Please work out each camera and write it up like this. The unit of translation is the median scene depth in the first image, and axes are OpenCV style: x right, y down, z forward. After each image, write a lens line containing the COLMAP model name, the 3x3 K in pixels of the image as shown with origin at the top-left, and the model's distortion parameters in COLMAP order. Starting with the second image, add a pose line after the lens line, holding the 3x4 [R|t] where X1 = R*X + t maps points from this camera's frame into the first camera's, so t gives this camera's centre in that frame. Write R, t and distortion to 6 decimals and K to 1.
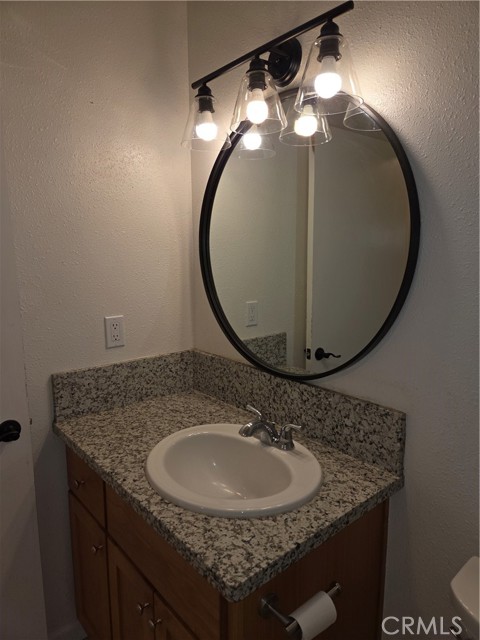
lens RADIAL K [[425.8, 0, 239.7], [0, 425.8, 318.4], [0, 0, 1]] dist [0.085855, -0.076248]
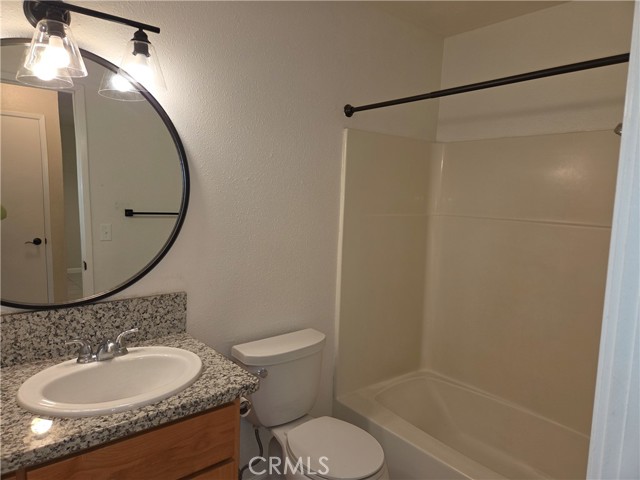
lens RADIAL K [[425.8, 0, 317.6], [0, 425.8, 237.0], [0, 0, 1]] dist [0.085855, -0.076248]
pose [[0.021385, -0.099892, 0.994768, -1.096558], [0.124634, 0.987501, 0.096483, -0.068735], [-0.991972, 0.121918, 0.033567, 0.403724]]
